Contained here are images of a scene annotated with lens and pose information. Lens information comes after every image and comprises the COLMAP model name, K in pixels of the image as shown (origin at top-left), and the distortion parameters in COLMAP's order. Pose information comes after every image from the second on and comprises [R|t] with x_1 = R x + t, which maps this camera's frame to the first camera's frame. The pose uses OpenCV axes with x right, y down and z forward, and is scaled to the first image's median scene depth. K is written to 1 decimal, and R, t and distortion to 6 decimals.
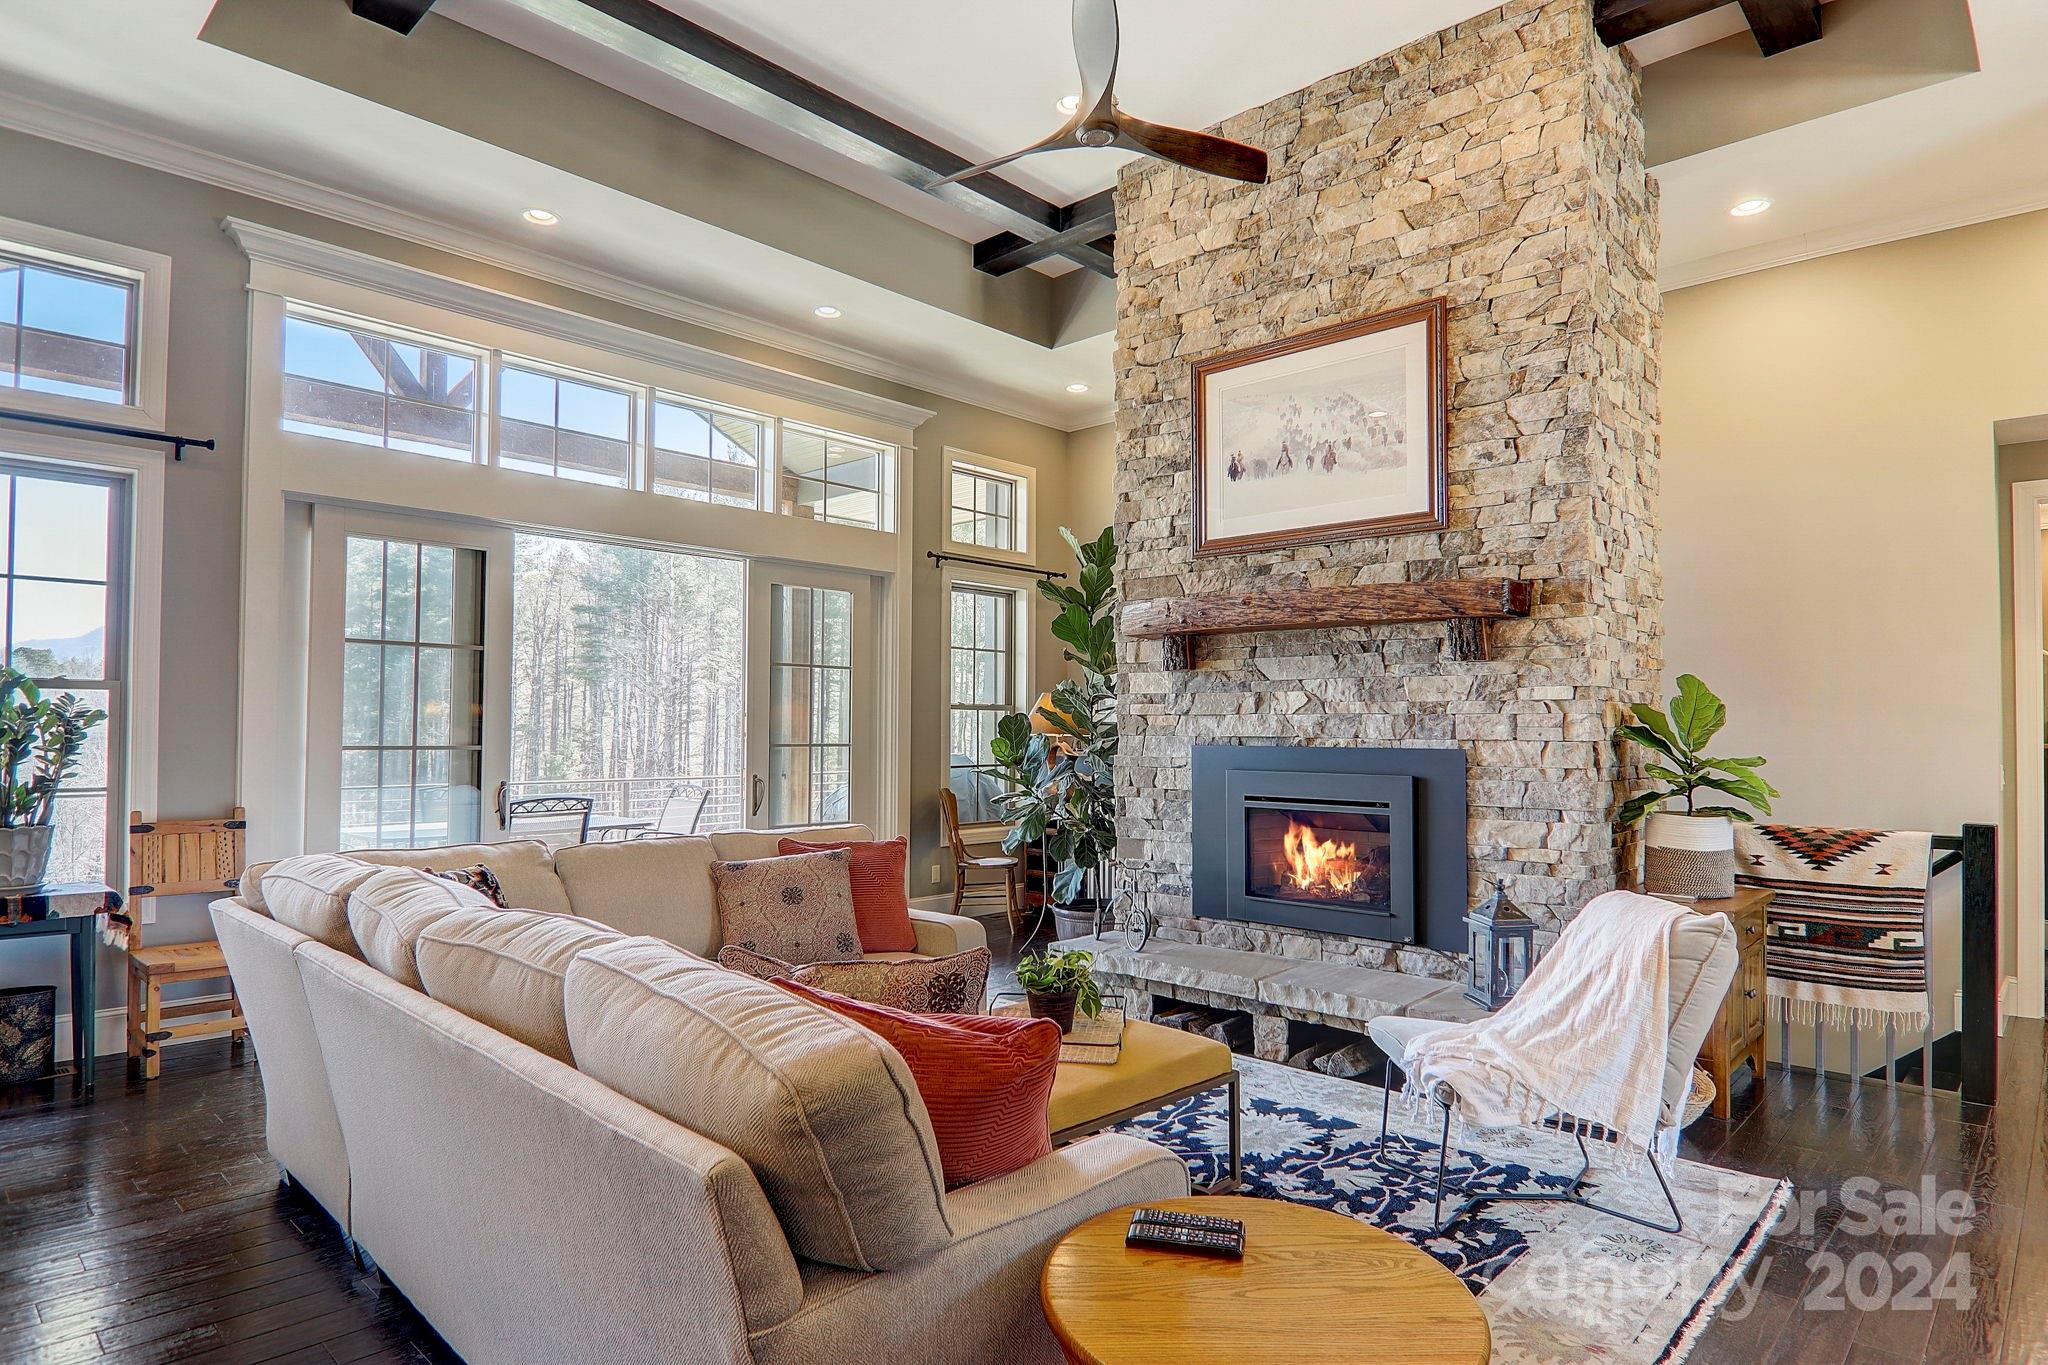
lens RADIAL K [[1133.7, 0, 1018.6], [0, 1133.7, 703.0], [0, 0, 1]] dist [0.001046, -0.013370]
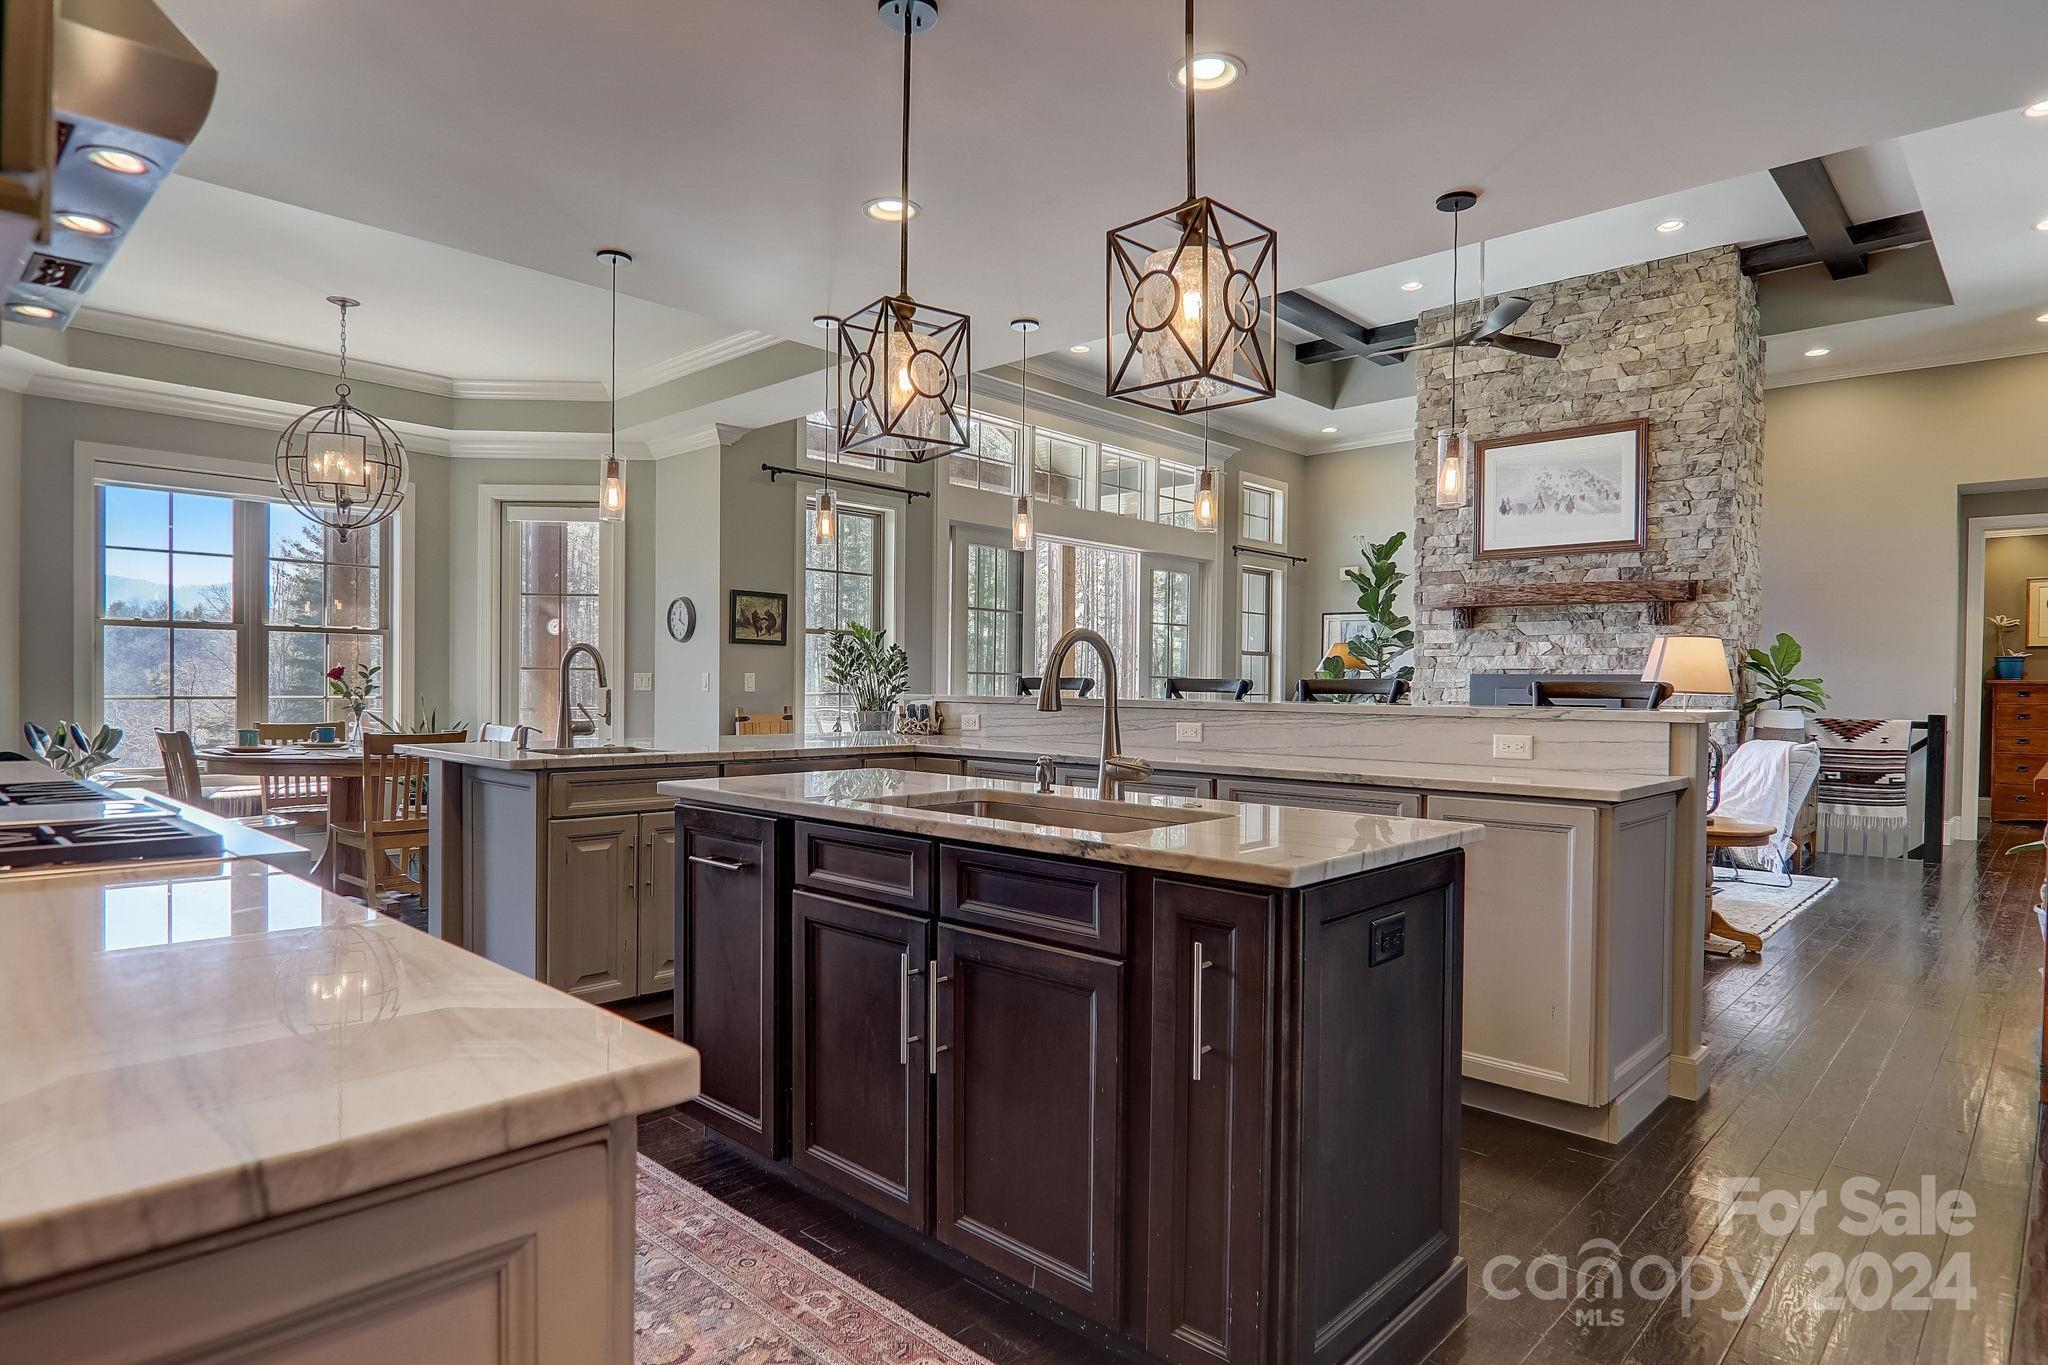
lens RADIAL K [[1133.7, 0, 1018.6], [0, 1133.7, 703.0], [0, 0, 1]] dist [0.001046, -0.013370]
pose [[0.999973, 0.005015, 0.005312, -0.592785], [-0.005220, 0.999210, 0.039402, 0.019891], [-0.005111, -0.039428, 0.999209, -0.750169]]
